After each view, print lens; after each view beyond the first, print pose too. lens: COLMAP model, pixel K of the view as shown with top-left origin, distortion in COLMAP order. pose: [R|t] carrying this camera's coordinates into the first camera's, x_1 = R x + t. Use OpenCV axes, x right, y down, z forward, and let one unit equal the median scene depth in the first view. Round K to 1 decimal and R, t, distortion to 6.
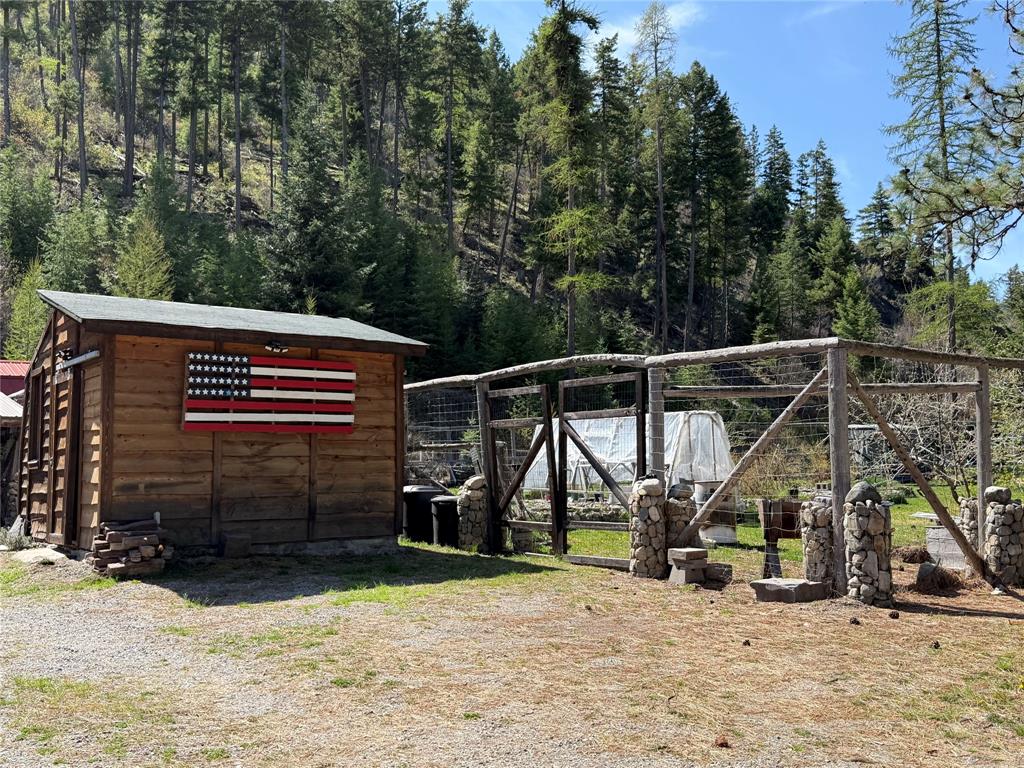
lens RADIAL K [[1021.8, 0, 516.9], [0, 1021.8, 389.2], [0, 0, 1]] dist [0.204380, -0.457870]
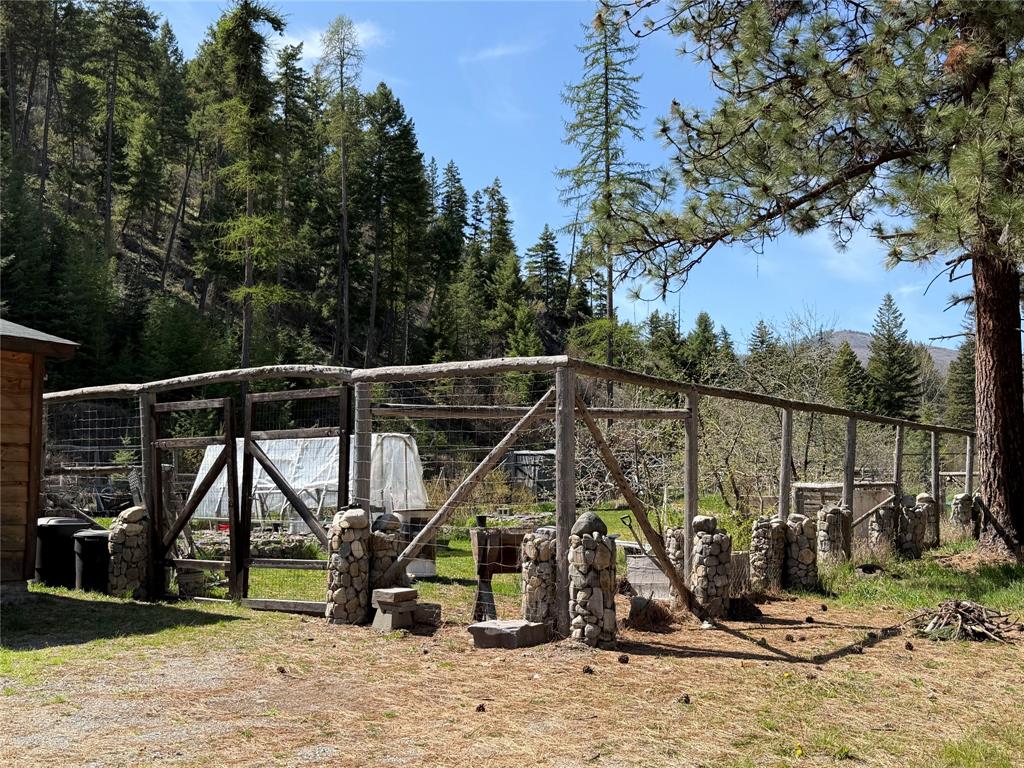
lens RADIAL K [[1021.8, 0, 516.9], [0, 1021.8, 389.2], [0, 0, 1]] dist [0.204380, -0.457870]
pose [[0.949927, 0.036588, 0.310322, -0.003482], [-0.029427, 0.999182, -0.027727, 0.001452], [-0.311082, 0.017207, 0.950227, 0.031117]]
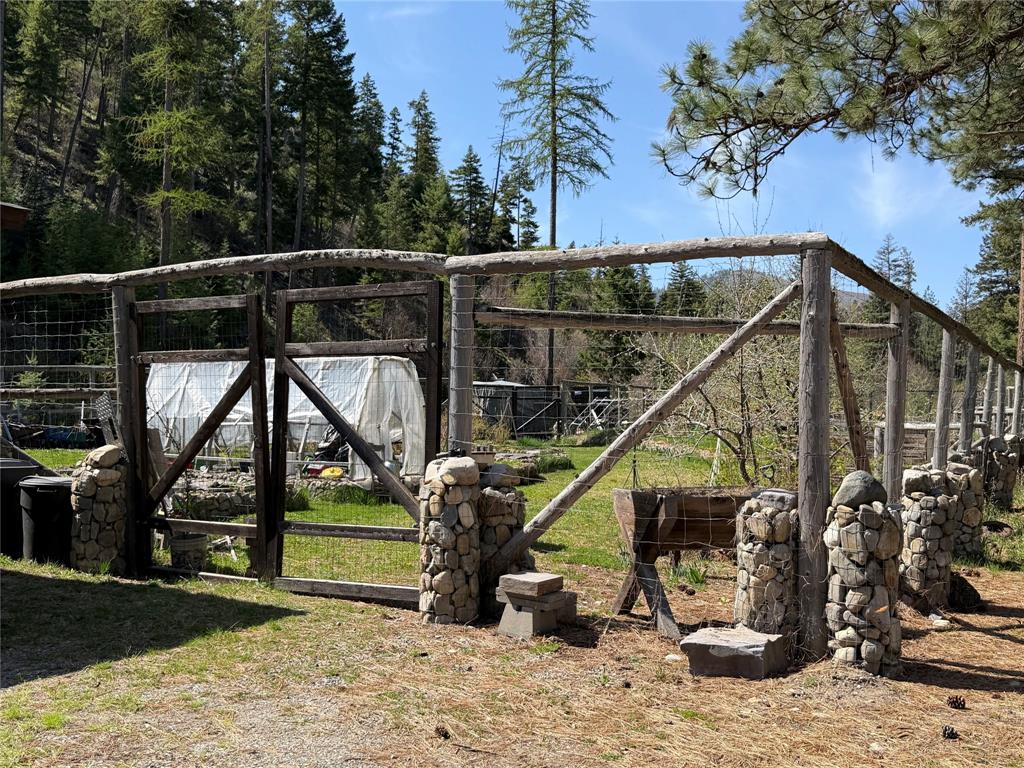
lens RADIAL K [[1021.8, 0, 516.9], [0, 1021.8, 389.2], [0, 0, 1]] dist [0.204380, -0.457870]
pose [[0.915818, 0.031459, 0.400359, -0.020288], [-0.049459, 0.998173, 0.034702, 0.006301], [-0.398536, -0.051582, 0.915701, 0.109797]]
